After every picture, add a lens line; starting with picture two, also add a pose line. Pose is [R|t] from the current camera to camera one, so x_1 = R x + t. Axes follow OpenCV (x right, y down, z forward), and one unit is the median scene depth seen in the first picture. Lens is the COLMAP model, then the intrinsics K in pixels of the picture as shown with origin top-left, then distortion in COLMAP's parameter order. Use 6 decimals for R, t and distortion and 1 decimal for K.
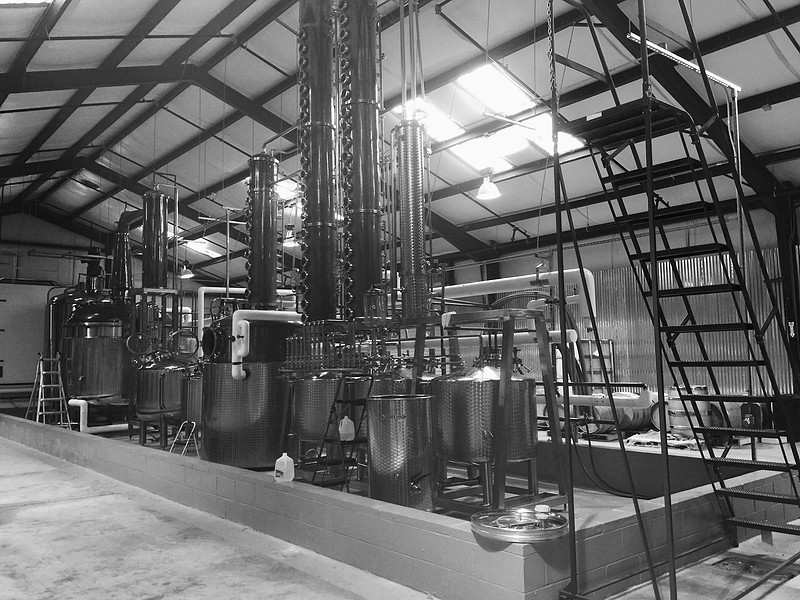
lens RADIAL K [[680.3, 0, 402.2], [0, 680.3, 299.2], [0, 0, 1]] dist [0.095026, -0.142679]
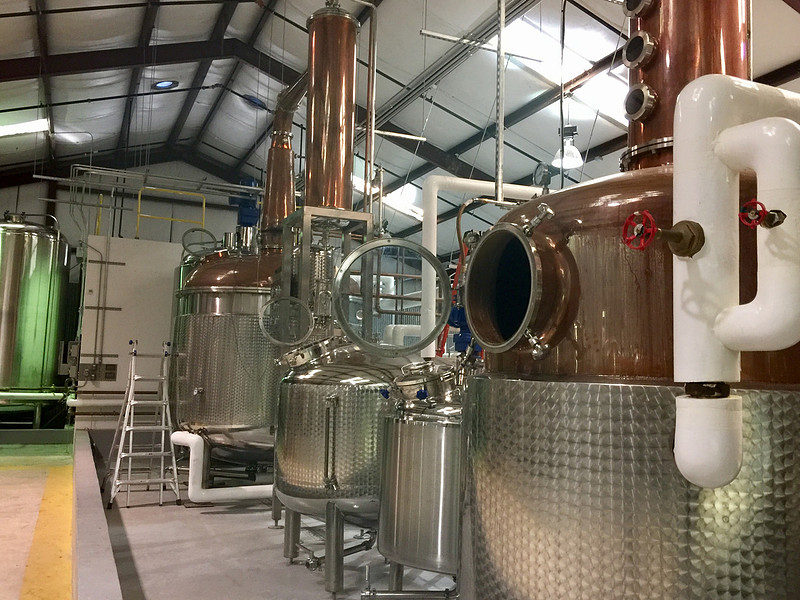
lens RADIAL K [[680.3, 0, 402.2], [0, 680.3, 299.2], [0, 0, 1]] dist [0.095026, -0.142679]
pose [[0.962681, 0.013693, -0.270291, -0.212666], [-0.018896, 0.999683, -0.016659, 0.060844], [0.269977, 0.021144, 0.962635, 0.651814]]
